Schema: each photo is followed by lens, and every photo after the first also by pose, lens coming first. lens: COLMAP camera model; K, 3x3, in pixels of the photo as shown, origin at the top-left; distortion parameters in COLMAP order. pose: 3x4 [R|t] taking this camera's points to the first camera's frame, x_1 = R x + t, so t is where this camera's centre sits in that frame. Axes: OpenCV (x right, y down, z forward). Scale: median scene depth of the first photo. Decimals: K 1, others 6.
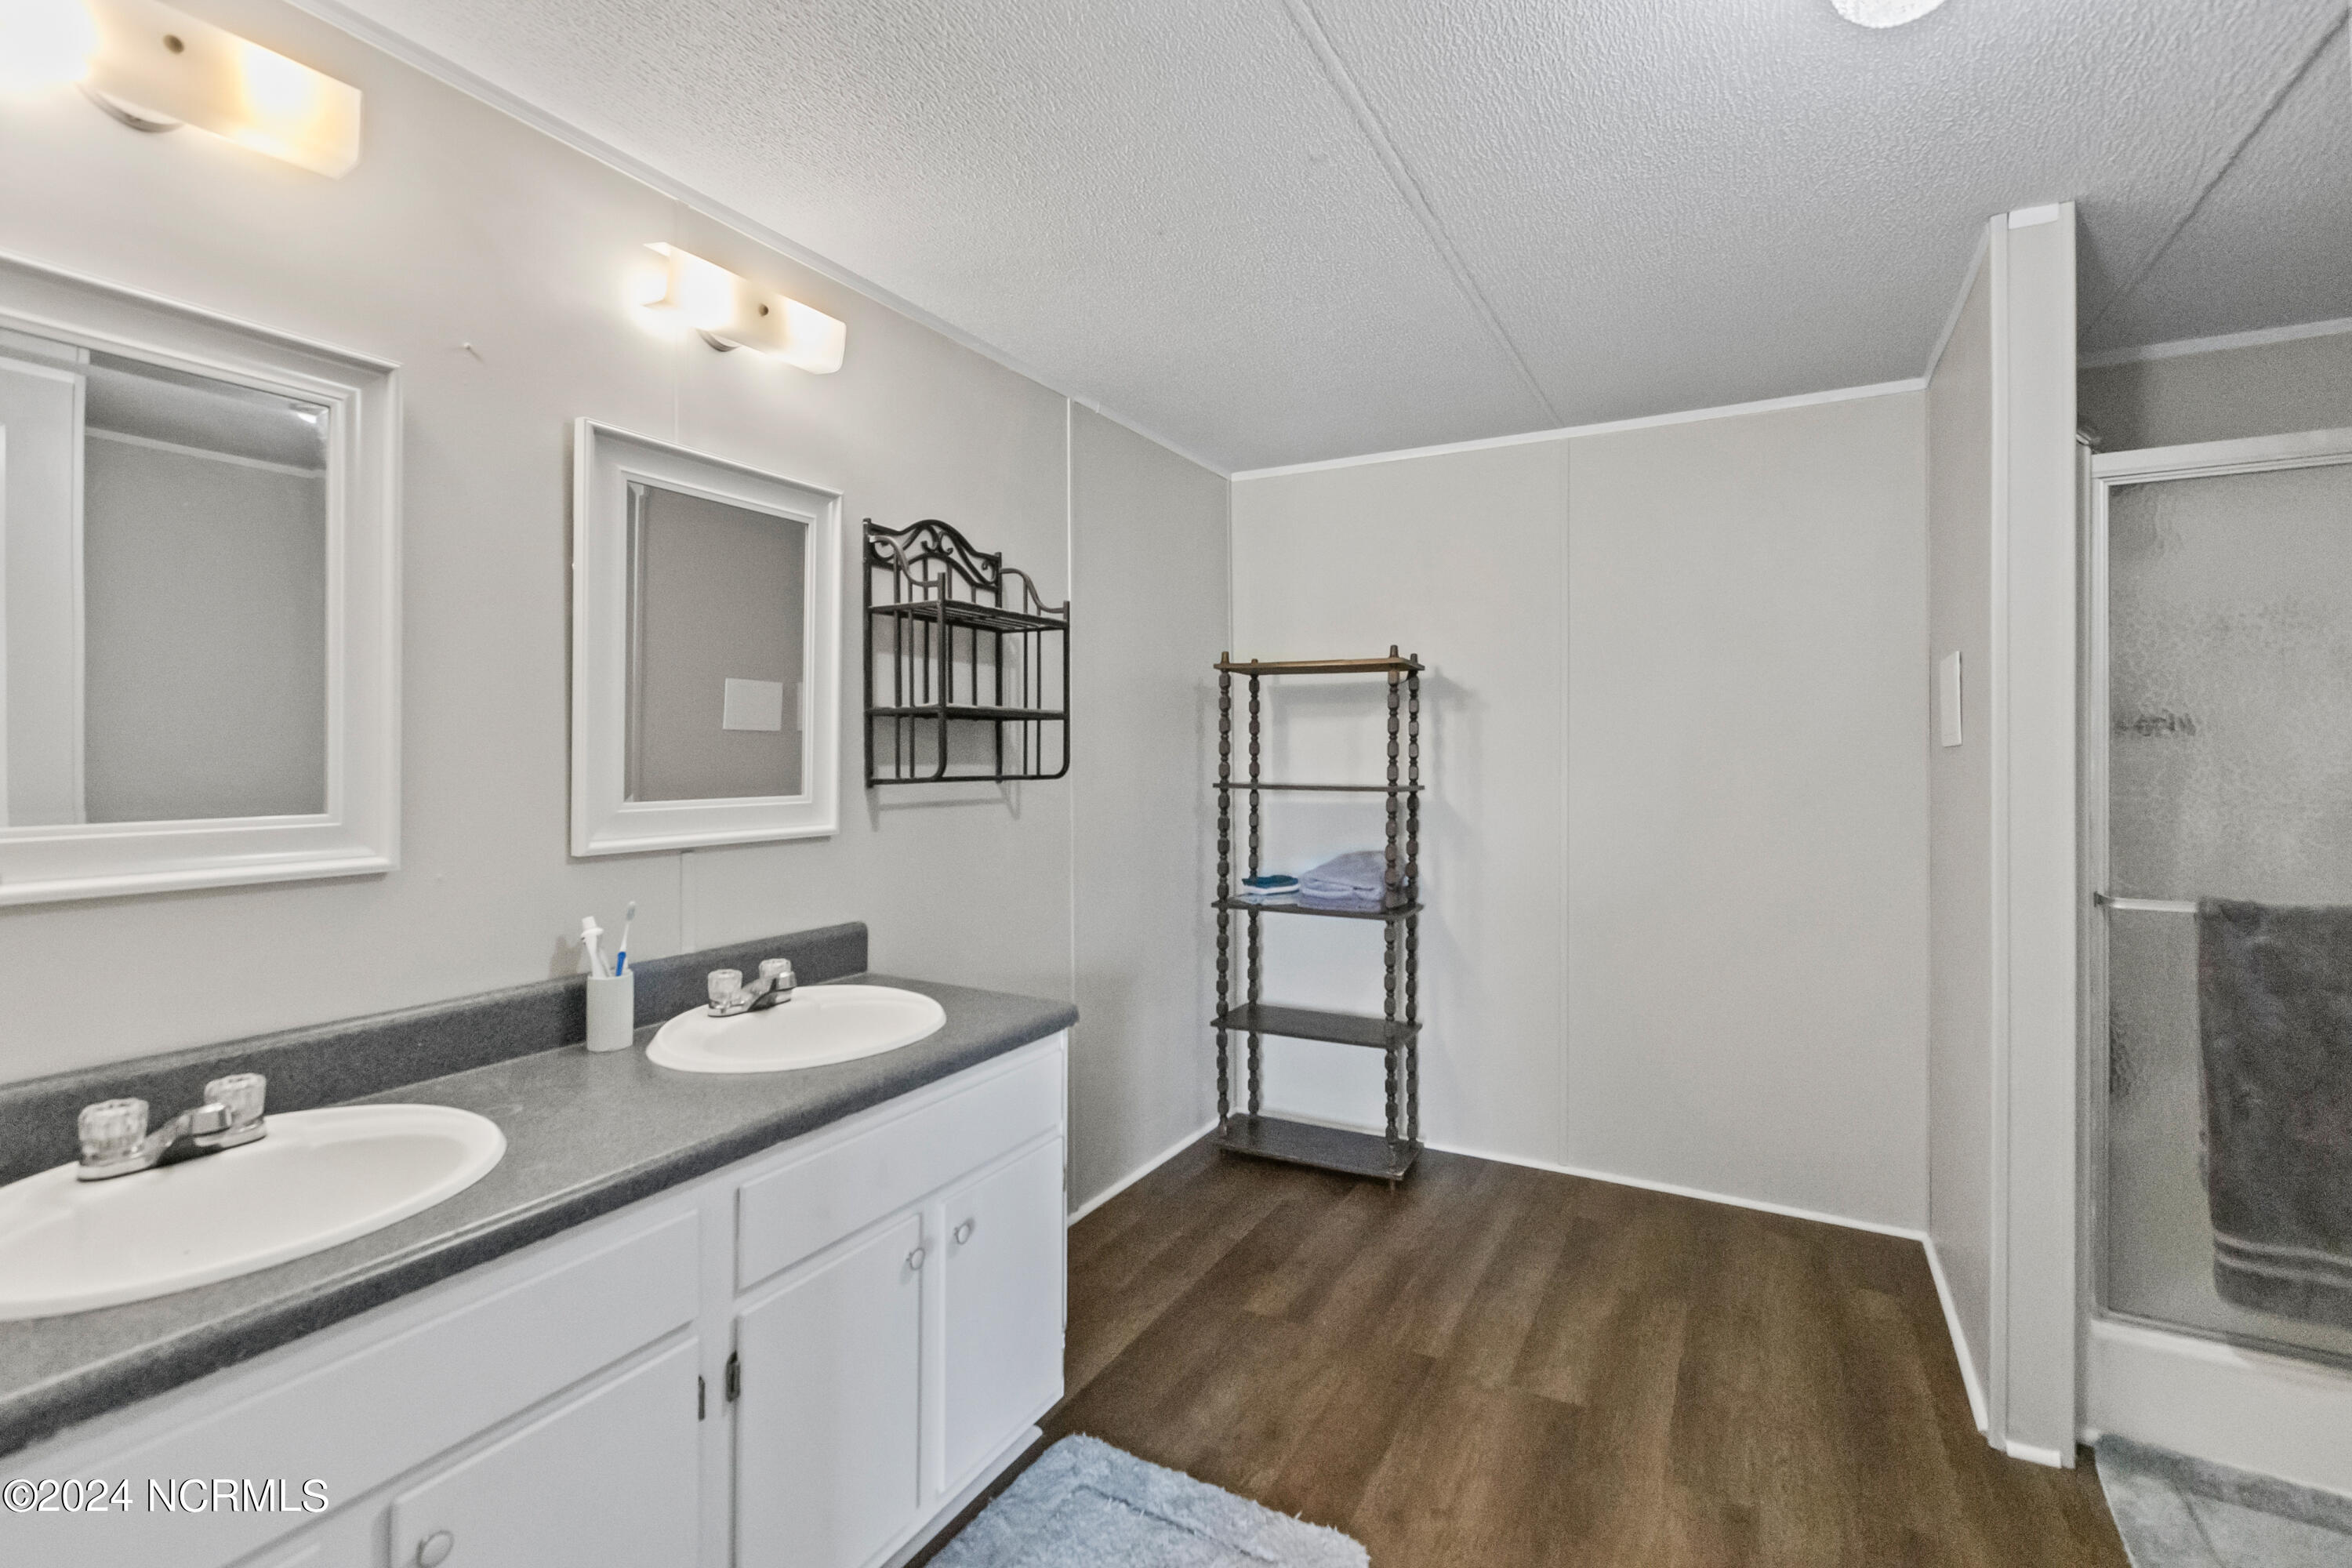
lens RADIAL K [[1084.7, 0, 1161.6], [0, 1084.7, 746.6], [0, 0, 1]] dist [0.004421, 0.000176]
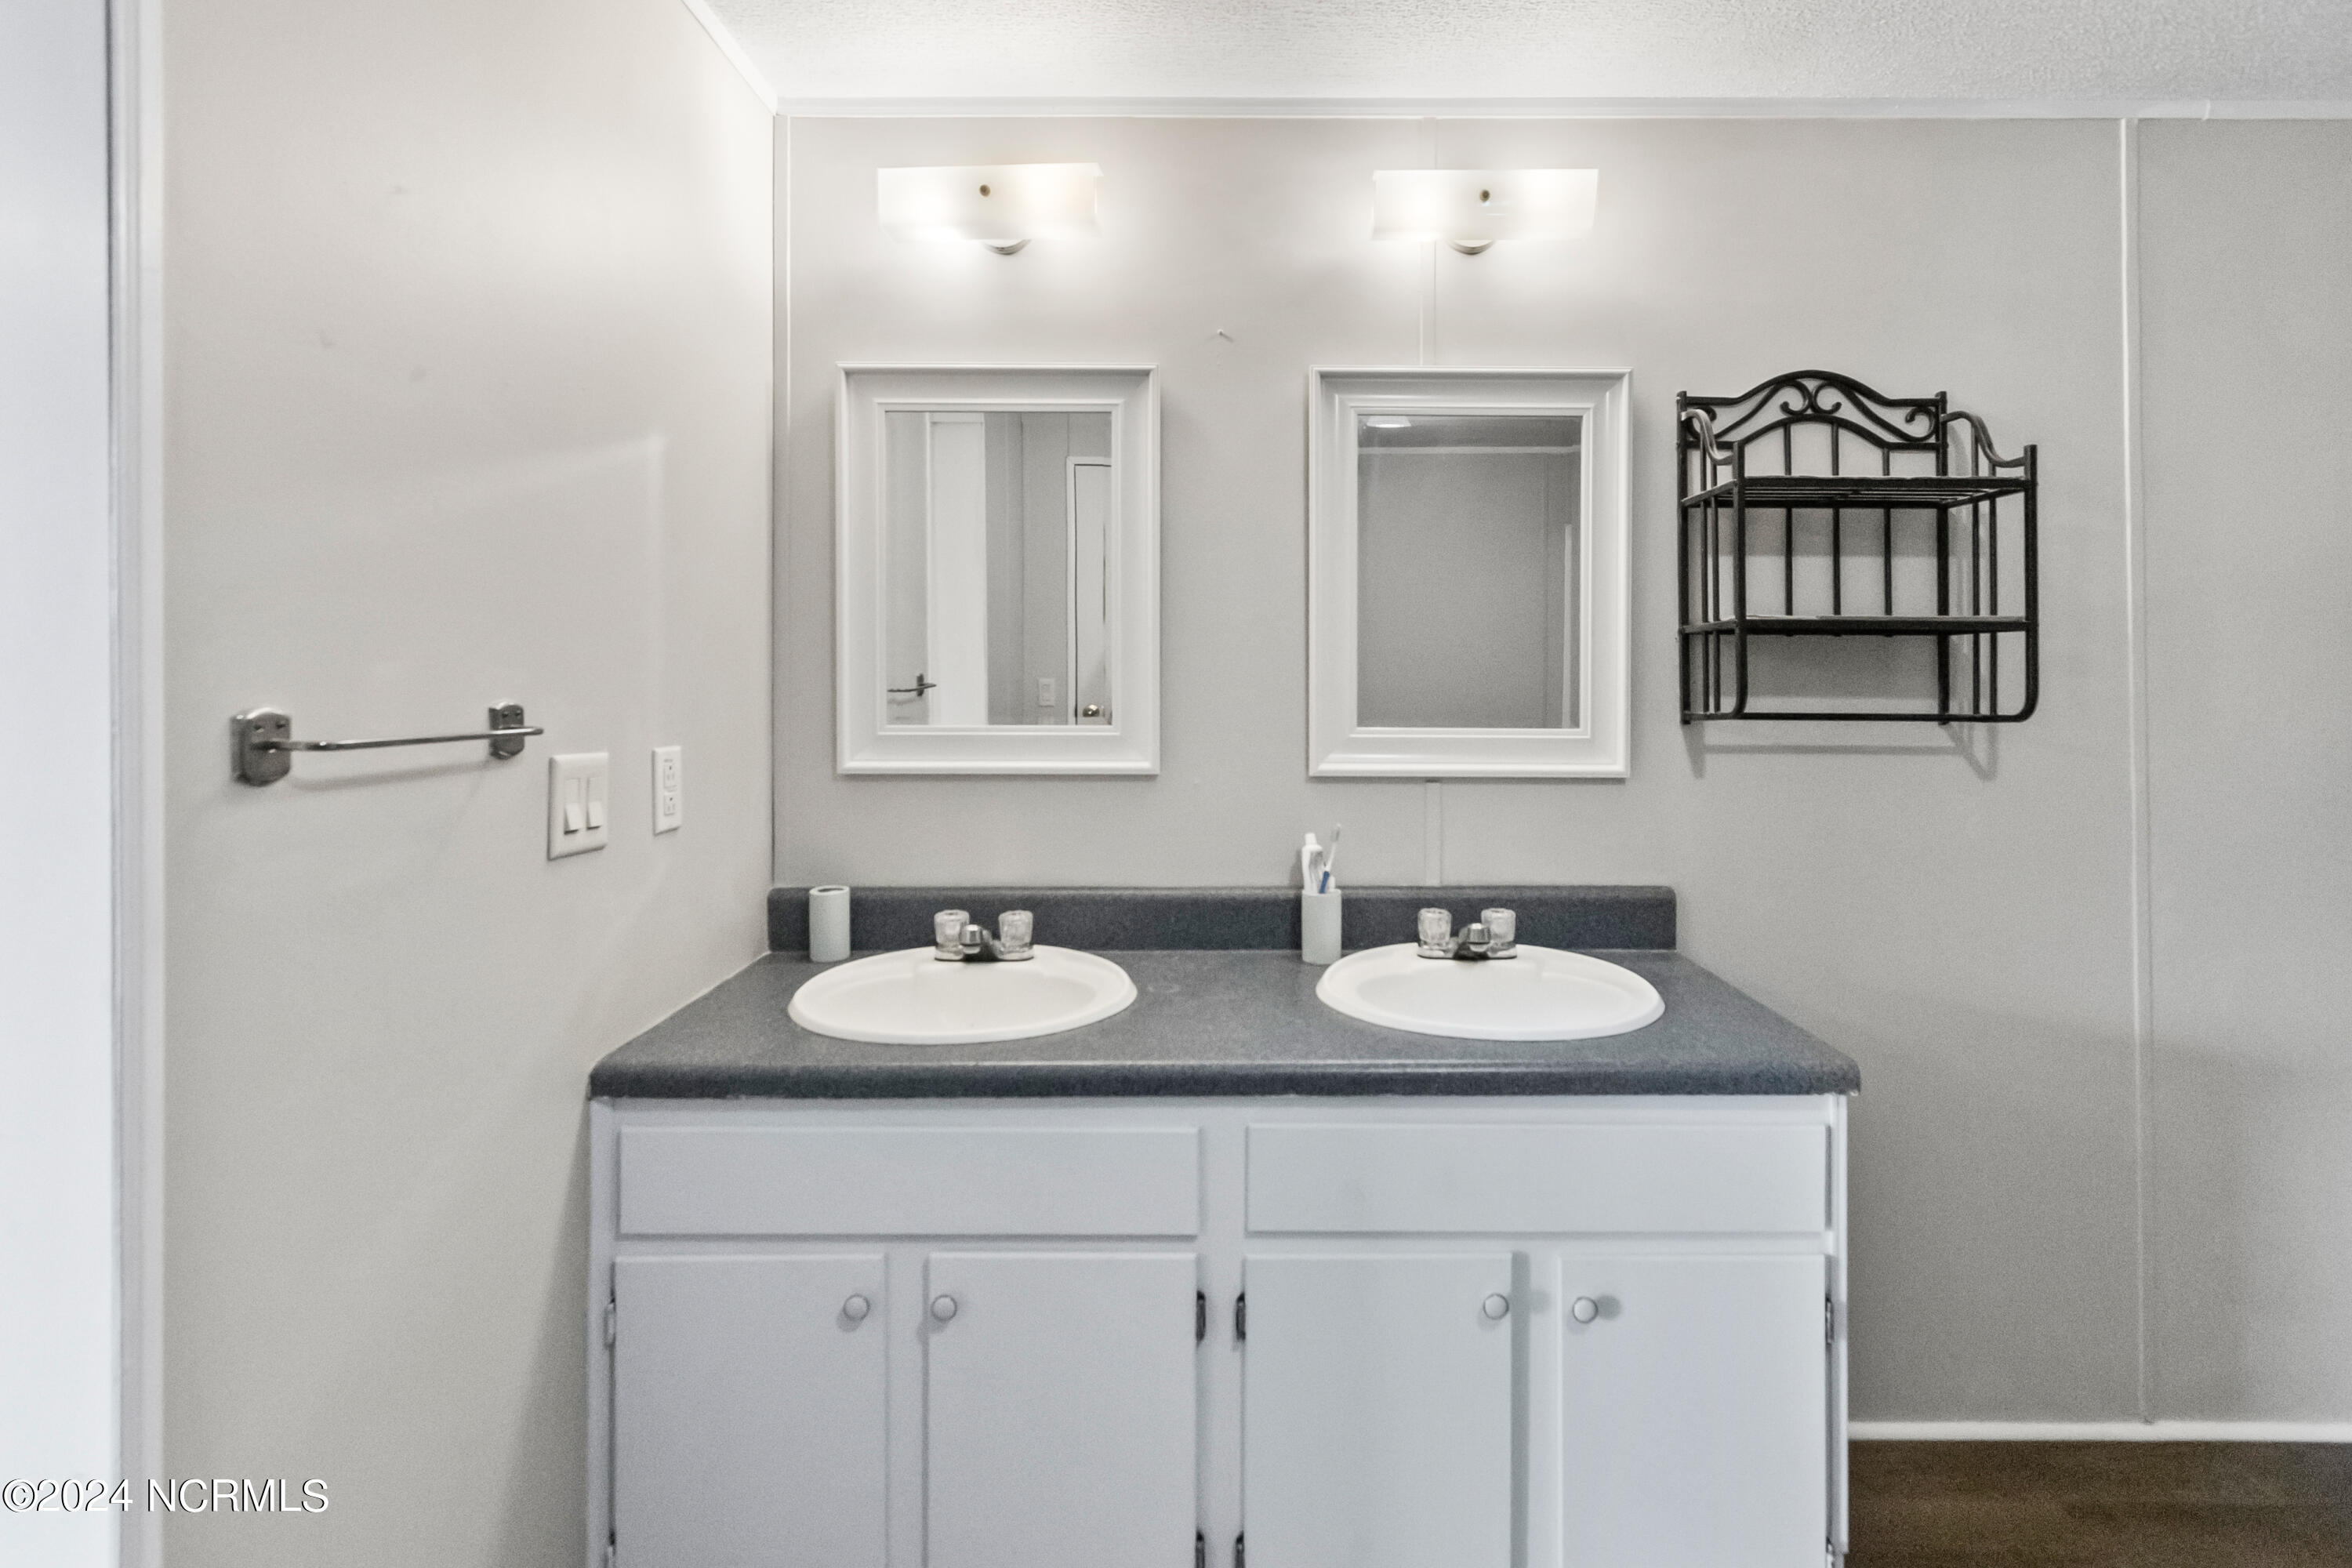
lens RADIAL K [[1071.4, 0, 1176.6], [0, 1071.4, 670.3], [0, 0, 1]] dist [0.016932, 0.000144]
pose [[0.504275, -0.003380, -0.863536, 0.229070], [0.000465, 0.999993, -0.003643, 0.000911], [0.863543, 0.001436, 0.504274, 0.263239]]
